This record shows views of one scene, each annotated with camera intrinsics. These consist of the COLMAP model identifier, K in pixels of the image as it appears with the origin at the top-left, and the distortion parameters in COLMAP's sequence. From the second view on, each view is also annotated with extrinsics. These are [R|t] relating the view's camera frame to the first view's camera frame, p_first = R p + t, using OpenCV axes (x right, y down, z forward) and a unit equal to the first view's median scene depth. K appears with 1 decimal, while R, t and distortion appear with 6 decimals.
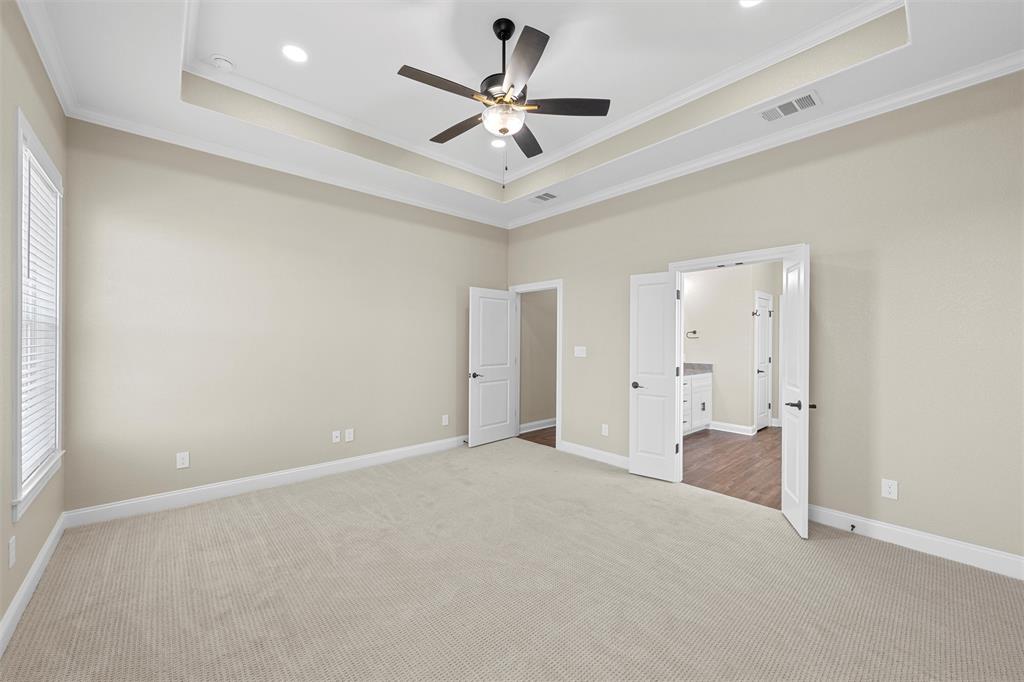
lens RADIAL K [[386.9, 0, 517.1], [0, 386.9, 339.4], [0, 0, 1]] dist [0.001302, -0.000456]
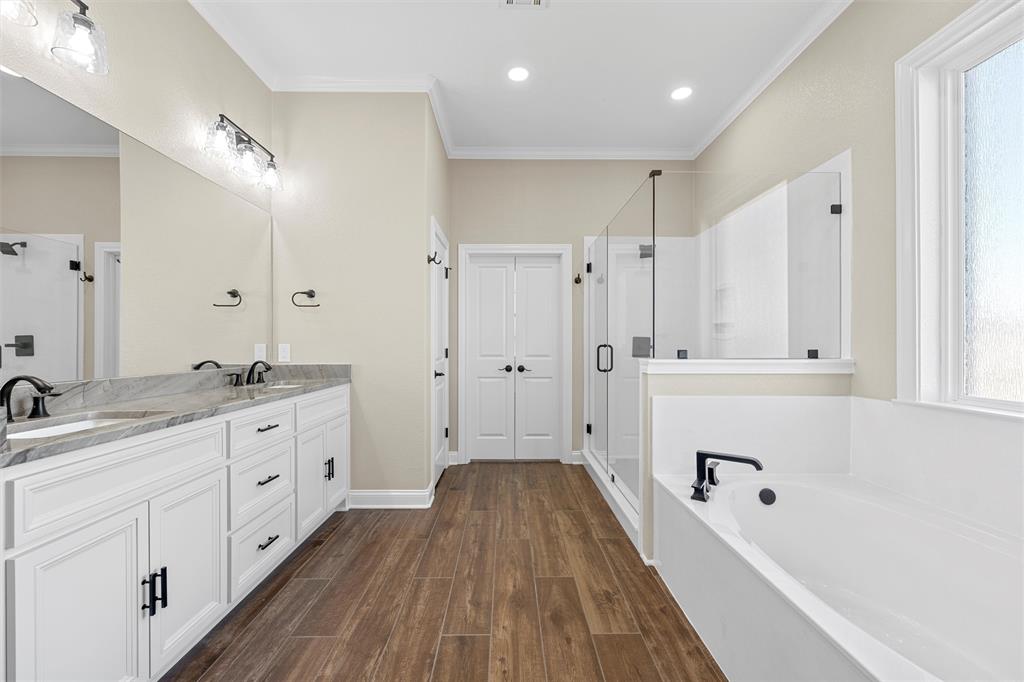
lens RADIAL K [[386.9, 0, 512.9], [0, 386.9, 344.1], [0, 0, 1]] dist [0.001302, -0.000456]
pose [[0.656370, -0.006203, 0.754413, 0.289020], [0.009001, 0.999959, 0.000391, 0.041448], [-0.754385, 0.006534, 0.656400, 0.562271]]
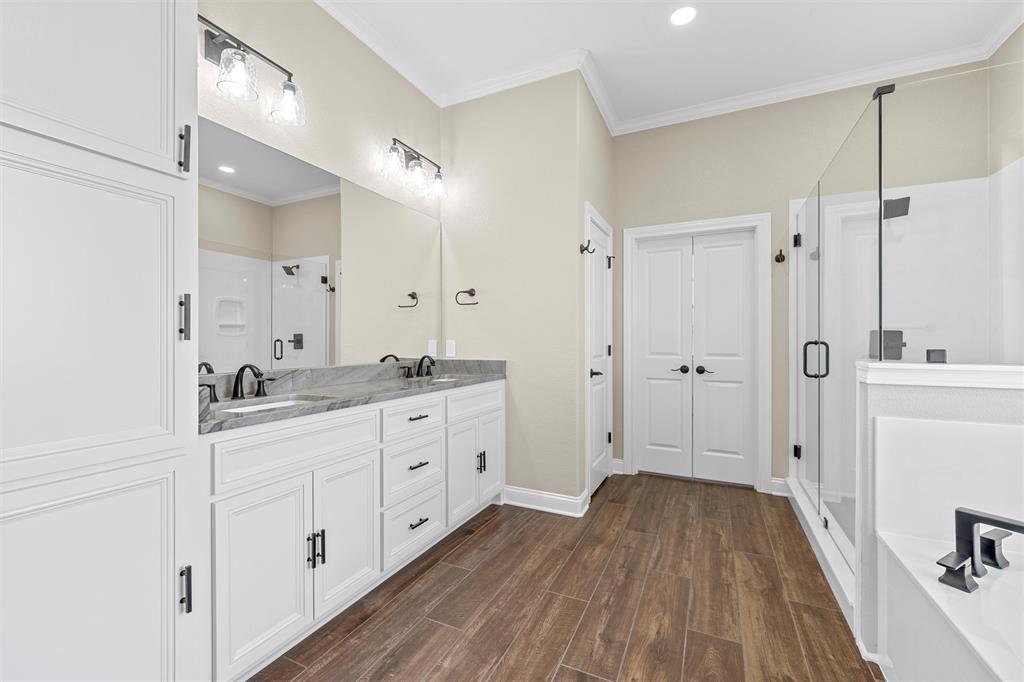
lens RADIAL K [[409.4, 0, 528.1], [0, 409.4, 340.3], [0, 0, 1]] dist [0.000009, -0.000406]
pose [[0.915725, -0.005922, 0.401762, 0.336940], [0.008028, 0.999961, -0.003558, 0.041699], [-0.401725, 0.006483, 0.915737, 0.550464]]
